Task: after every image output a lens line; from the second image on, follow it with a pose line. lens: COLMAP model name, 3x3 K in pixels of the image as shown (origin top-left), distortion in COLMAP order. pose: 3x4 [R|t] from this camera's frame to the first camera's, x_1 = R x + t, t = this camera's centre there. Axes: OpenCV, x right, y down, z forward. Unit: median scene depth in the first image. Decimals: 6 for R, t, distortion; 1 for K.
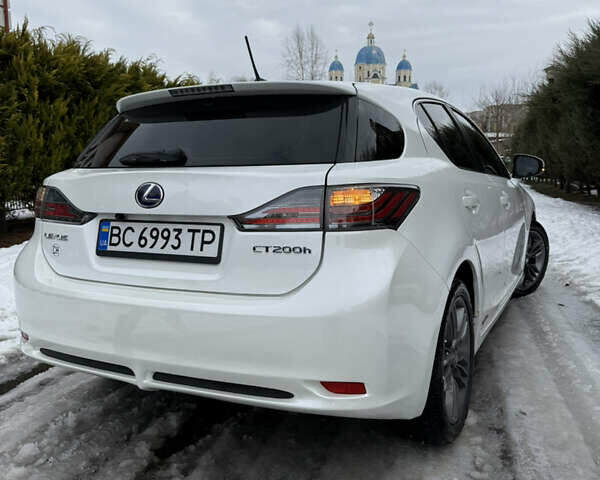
lens RADIAL K [[570.6, 0, 306.0], [0, 570.6, 241.1], [0, 0, 1]] dist [0.142397, -0.239176]
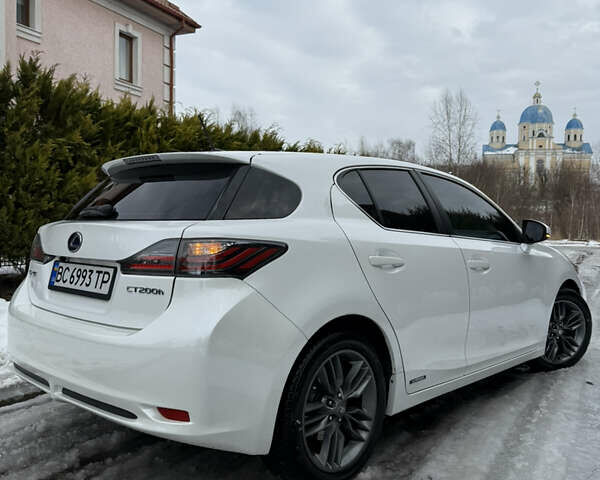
lens RADIAL K [[570.6, 0, 306.0], [0, 570.6, 241.1], [0, 0, 1]] dist [0.142397, -0.239176]
pose [[0.960422, 0.037976, -0.275950, 0.519553], [-0.065587, 0.993640, -0.091529, 0.000481], [0.270719, 0.106006, 0.956804, -0.057400]]
